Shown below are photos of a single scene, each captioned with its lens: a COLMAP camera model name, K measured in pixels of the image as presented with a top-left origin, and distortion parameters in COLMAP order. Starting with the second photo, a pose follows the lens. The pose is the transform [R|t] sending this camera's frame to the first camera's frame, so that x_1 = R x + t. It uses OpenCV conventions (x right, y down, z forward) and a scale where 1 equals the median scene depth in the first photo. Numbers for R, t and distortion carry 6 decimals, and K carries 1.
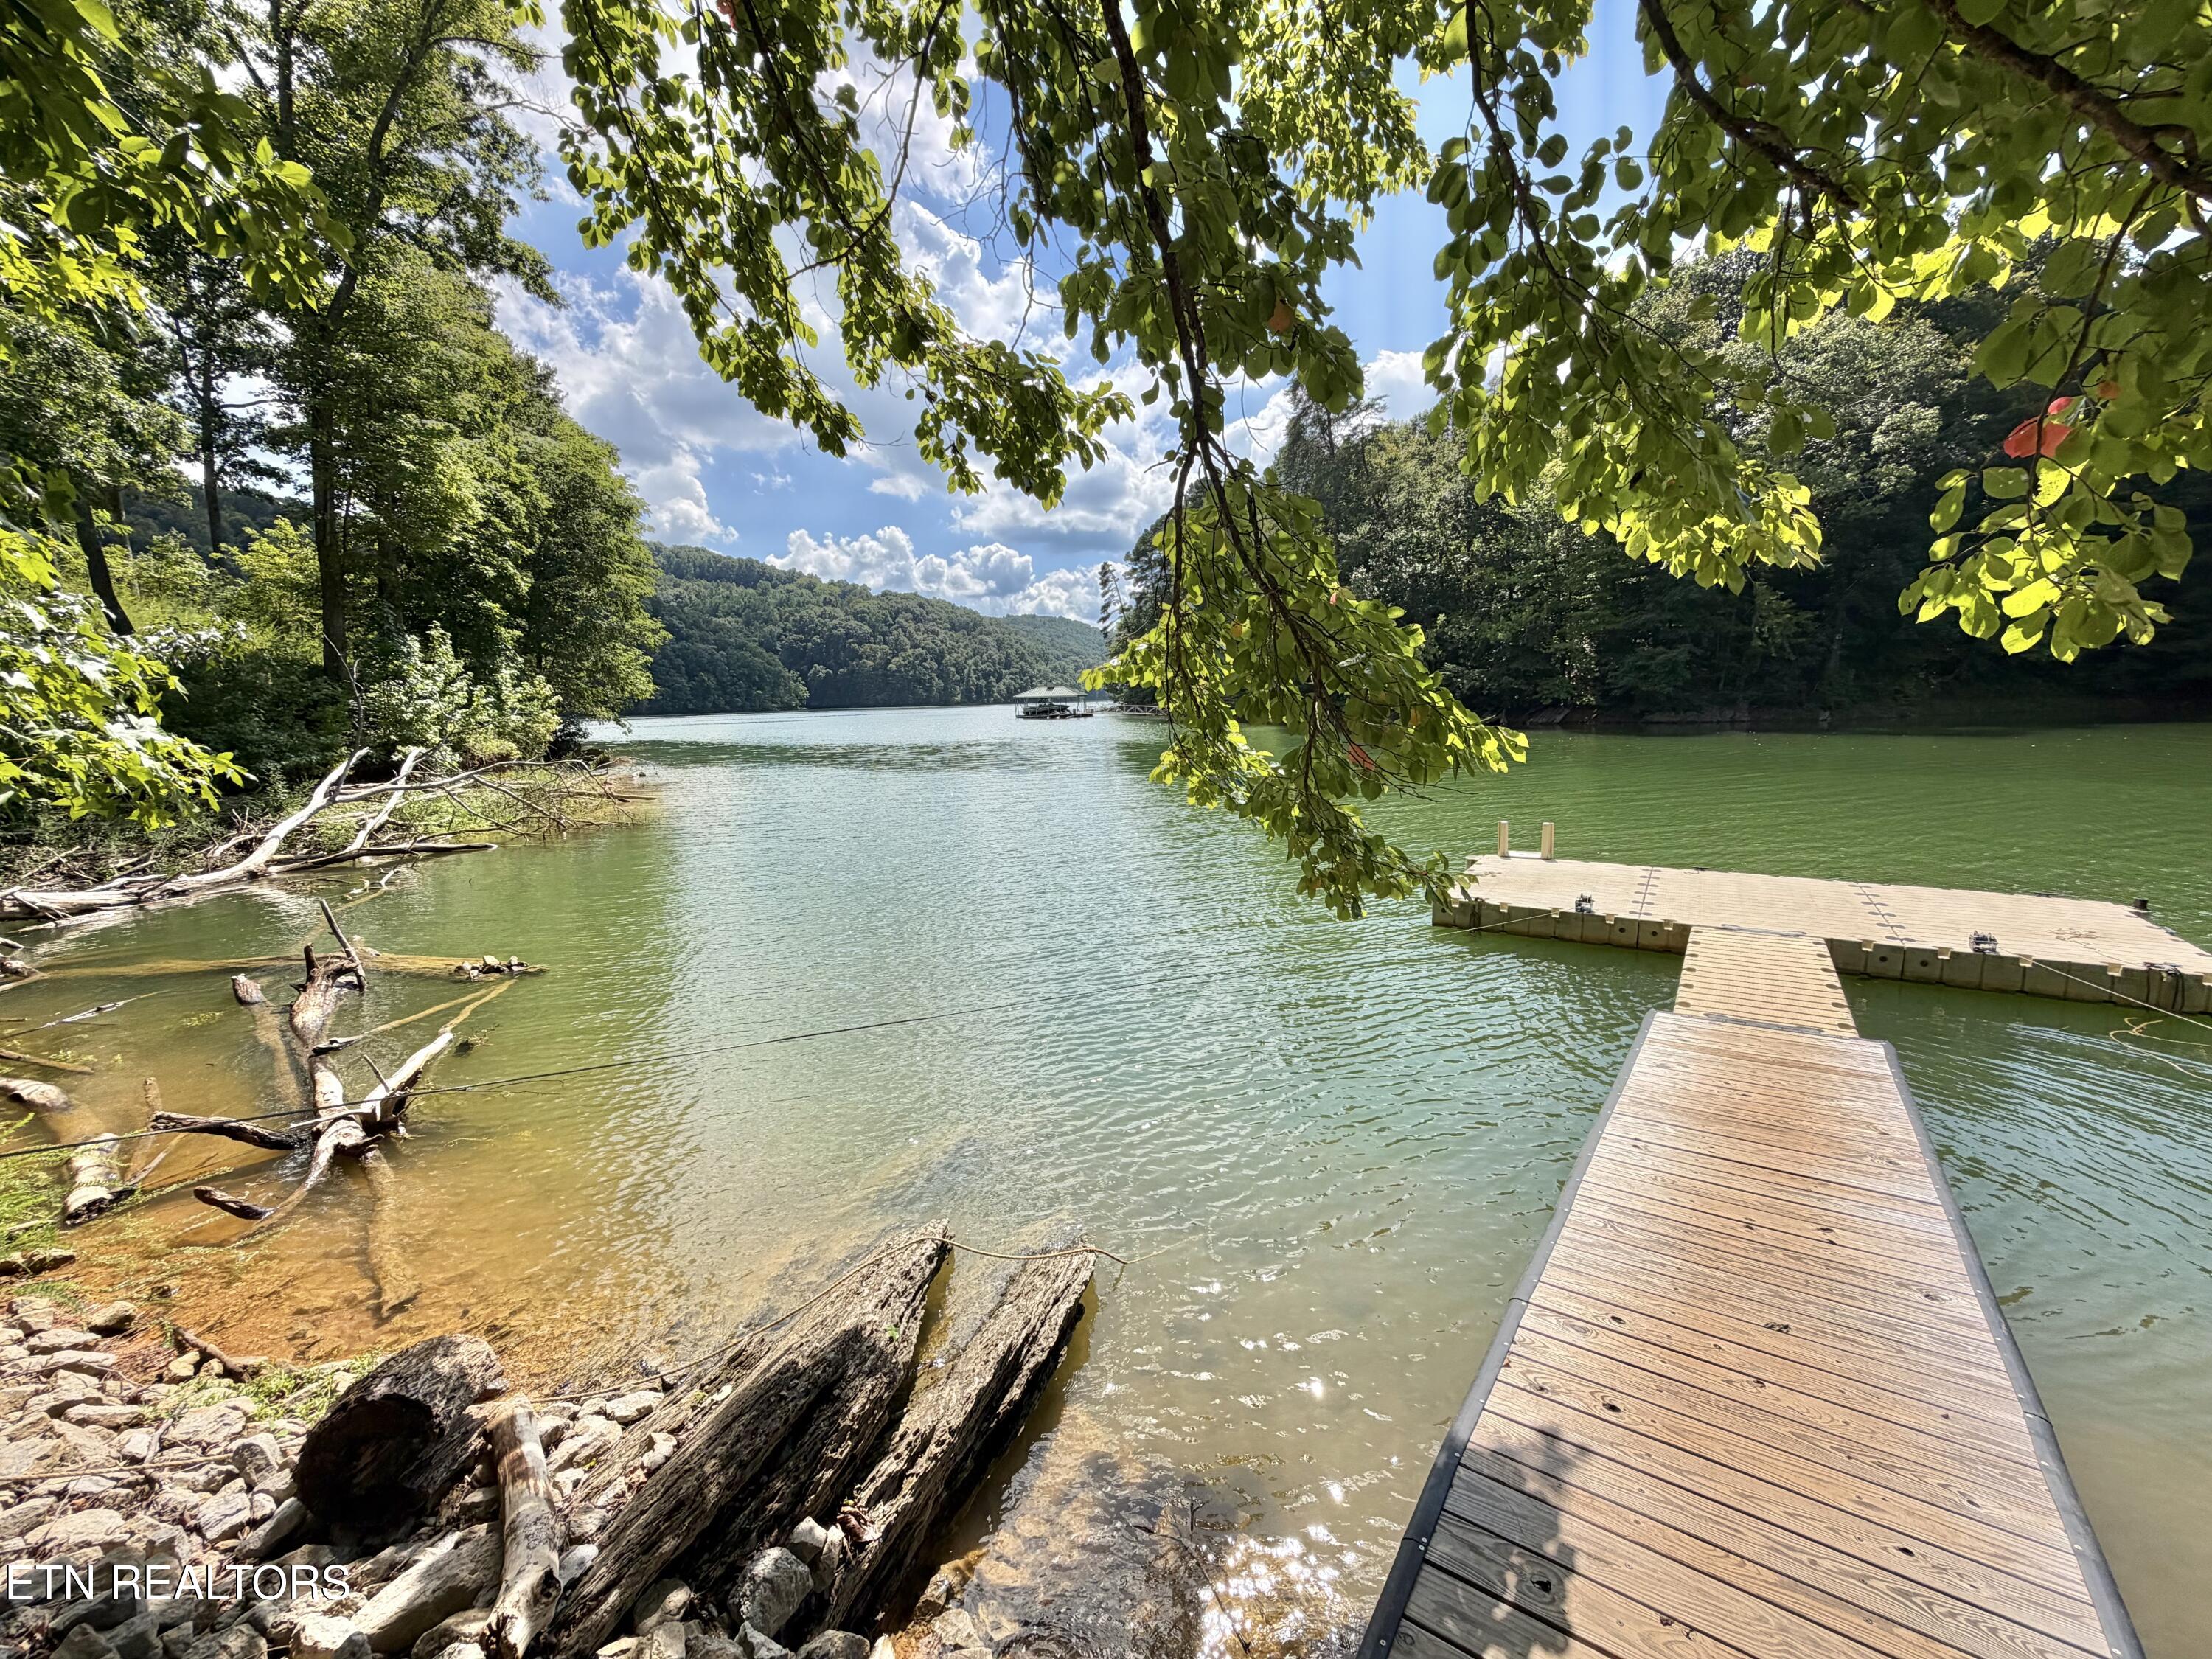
lens RADIAL K [[889.0, 0, 1100.9], [0, 889.0, 825.1], [0, 0, 1]] dist [0.000823, 0.000074]
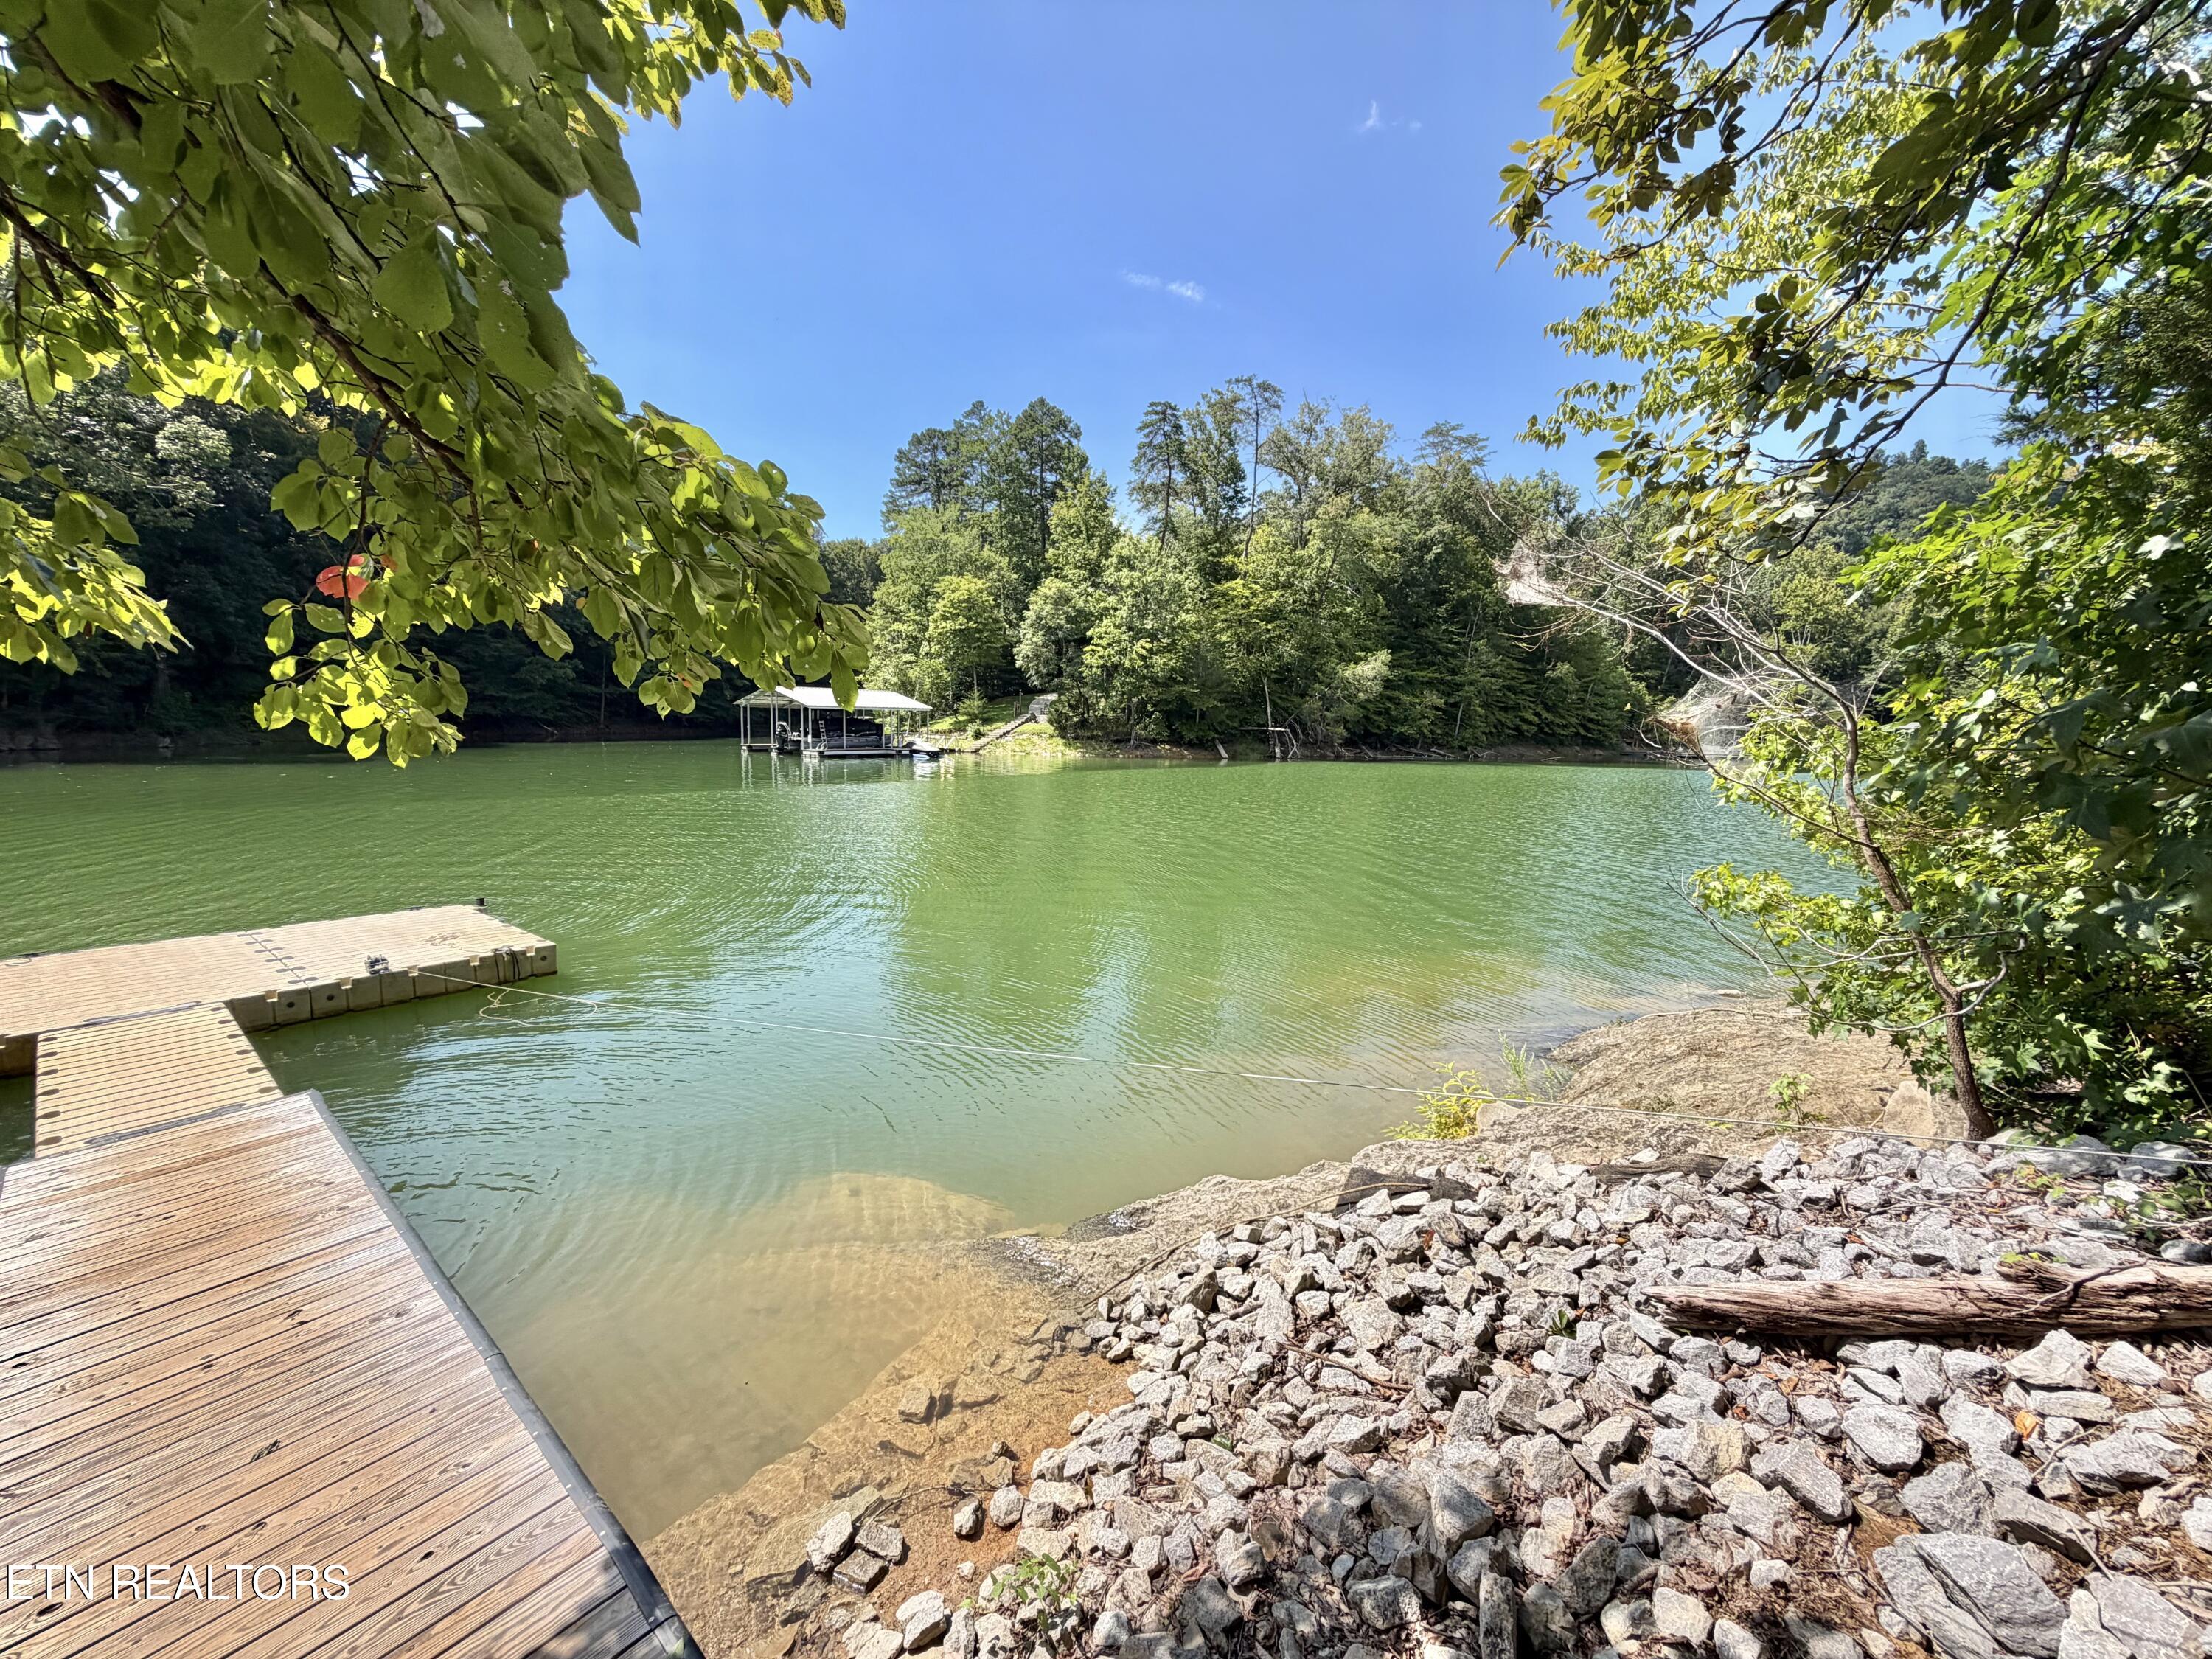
lens RADIAL K [[889.0, 0, 1100.9], [0, 889.0, 825.1], [0, 0, 1]] dist [0.000823, 0.000074]
pose [[0.083079, -0.097779, 0.991734, -0.032575], [0.121590, 0.988734, 0.087297, -0.062680], [-0.989097, 0.113332, 0.094032, -0.034338]]
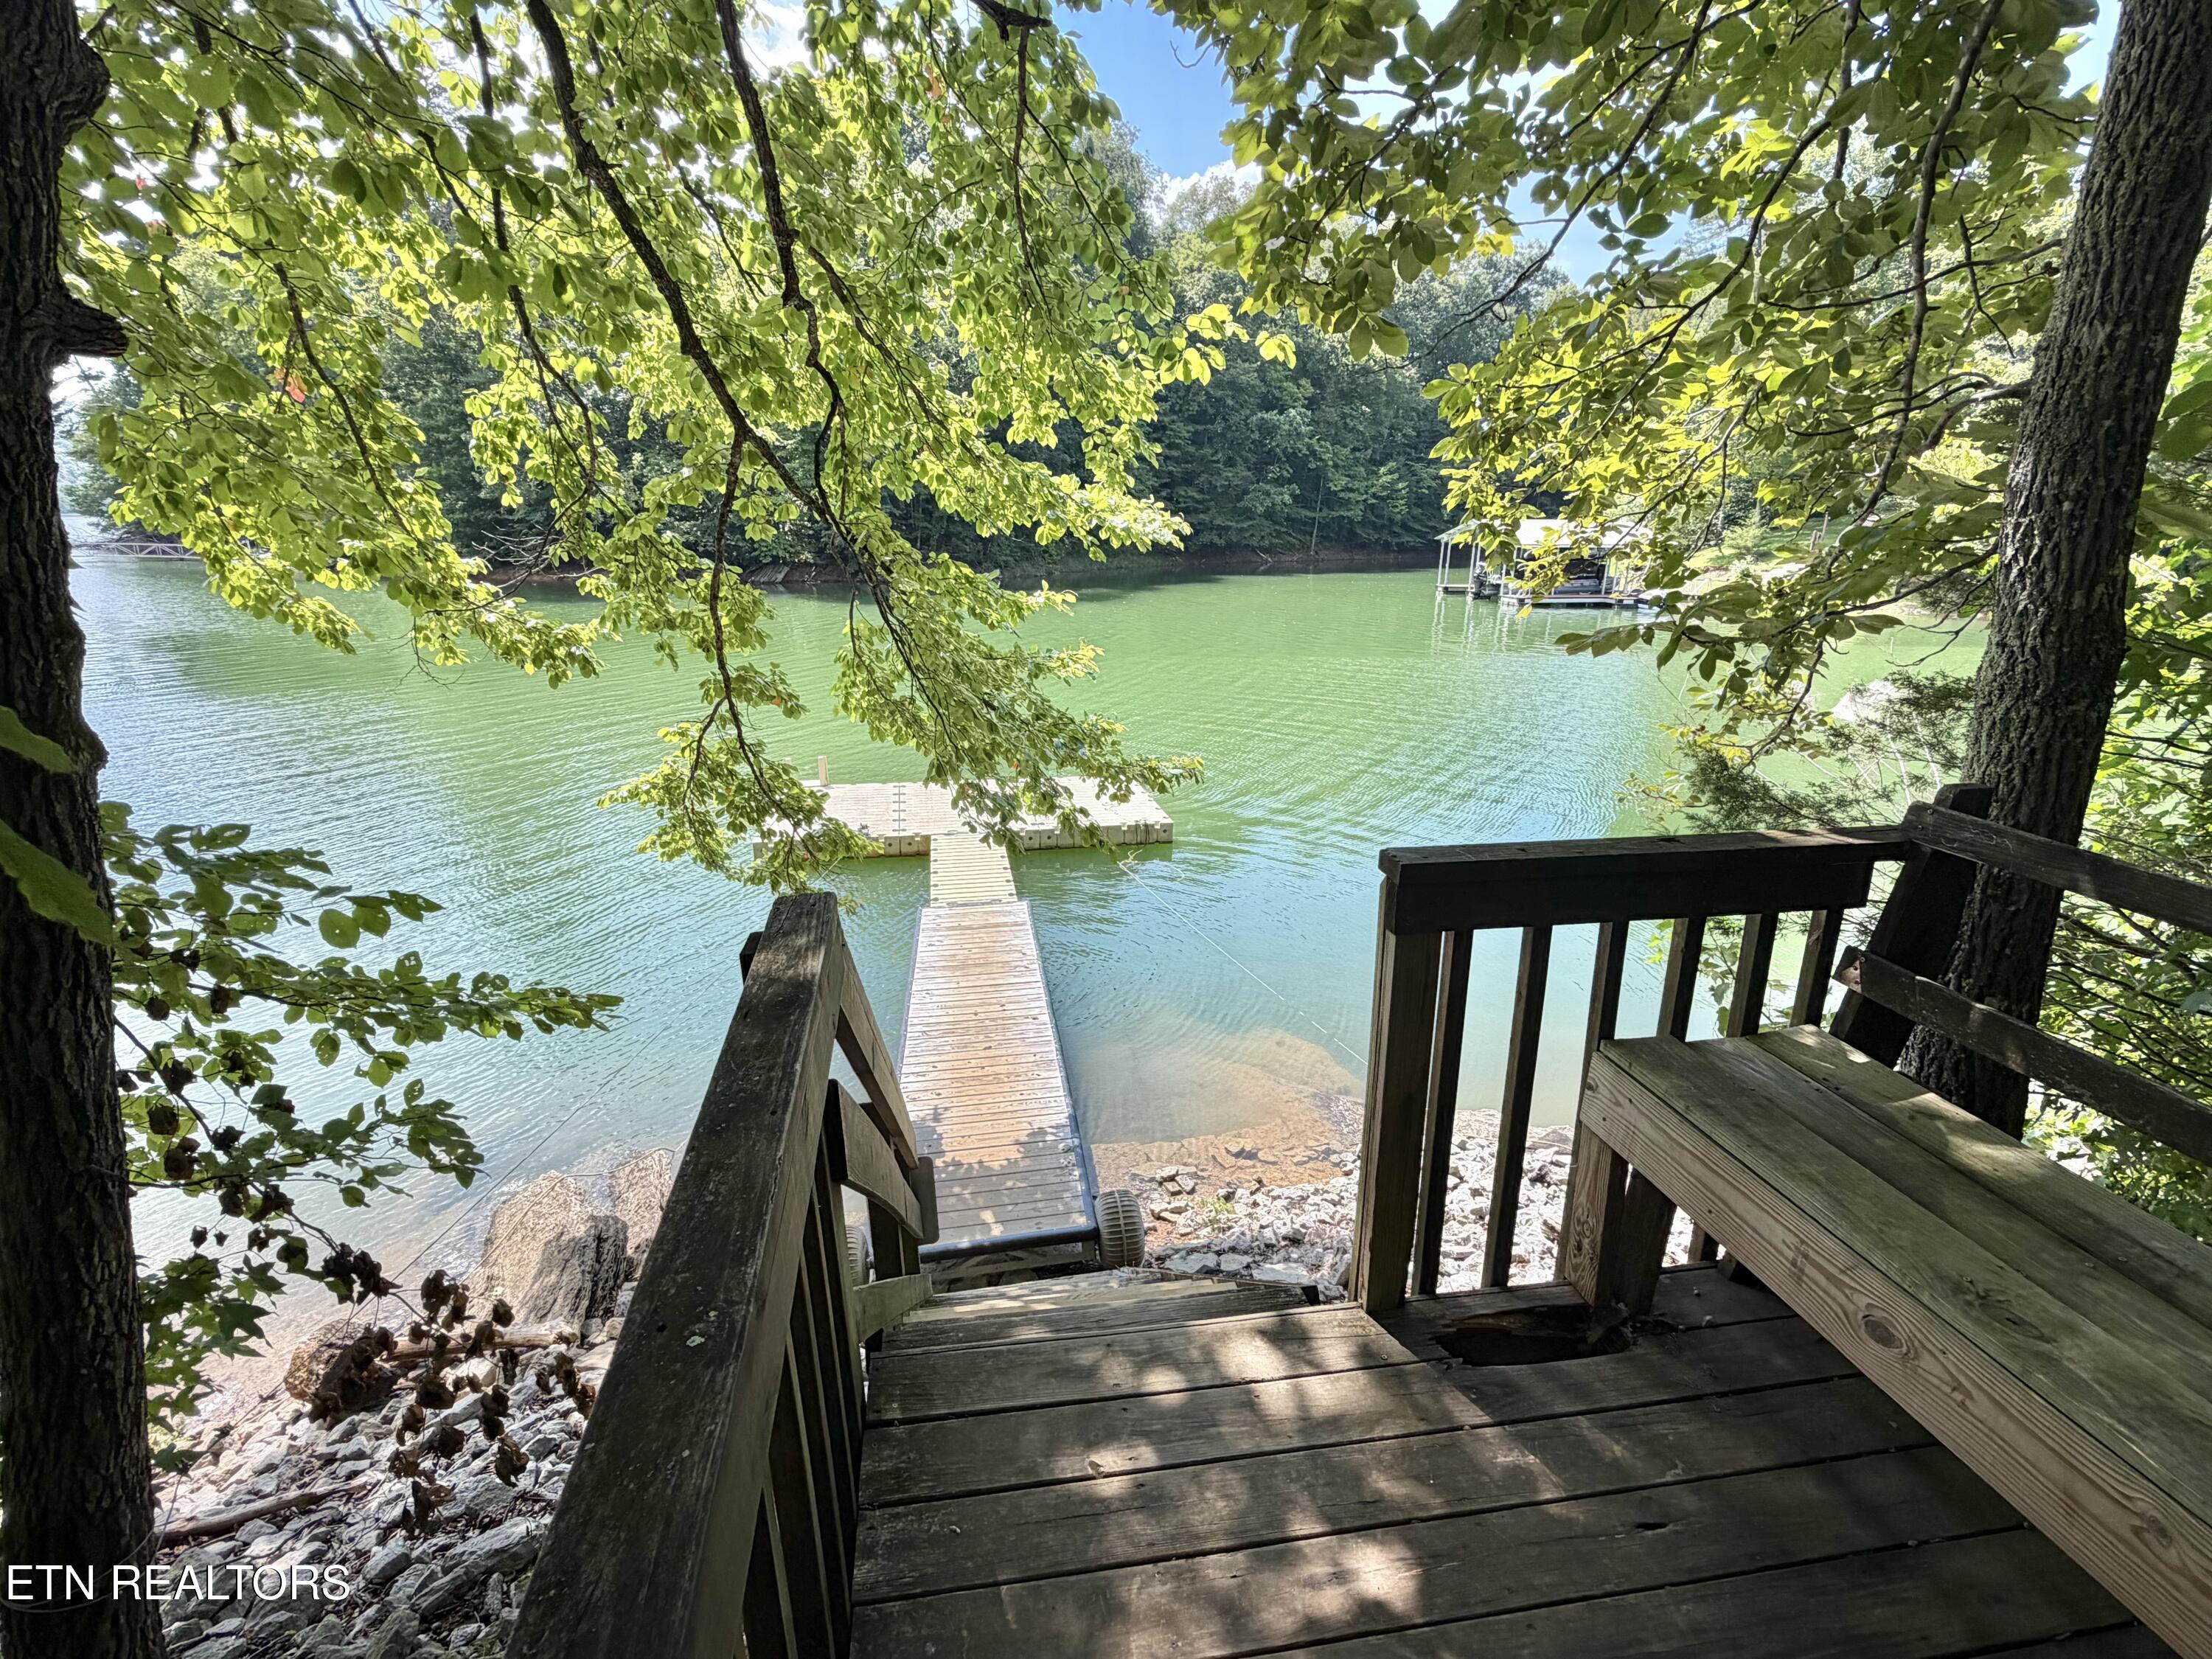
lens RADIAL K [[1095.6, 0, 1106.0], [0, 1095.6, 829.5], [0, 0, 1]] dist [0.022983, -0.000008]
pose [[0.719100, -0.186257, 0.669480, -0.922248], [0.083657, 0.979607, 0.182680, -0.557643], [-0.689853, -0.075358, 0.720017, -1.367359]]
